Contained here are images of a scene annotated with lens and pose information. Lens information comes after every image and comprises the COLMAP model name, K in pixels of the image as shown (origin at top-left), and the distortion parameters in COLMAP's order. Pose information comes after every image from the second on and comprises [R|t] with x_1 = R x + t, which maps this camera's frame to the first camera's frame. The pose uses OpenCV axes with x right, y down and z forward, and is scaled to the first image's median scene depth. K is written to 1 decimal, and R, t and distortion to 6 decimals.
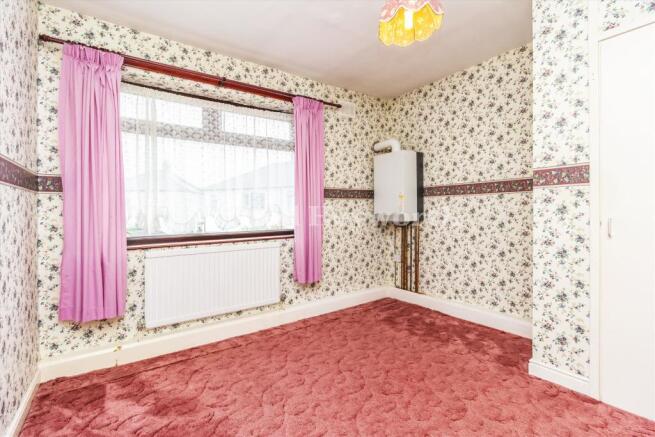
lens RADIAL K [[300.4, 0, 328.2], [0, 300.4, 217.6], [0, 0, 1]] dist [0.003029, 0.000405]
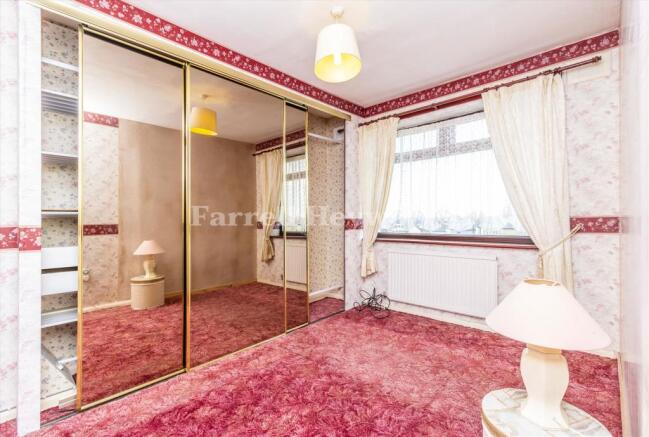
lens RADIAL K [[297.7, 0, 325.5], [0, 297.7, 219.6], [0, 0, 1]] dist [0.003029, 0.000405]
pose [[0.196770, -0.004676, -0.980439, 0.659325], [-0.014199, 0.999870, -0.007619, 0.004906], [0.980347, 0.015420, 0.196678, 0.358247]]
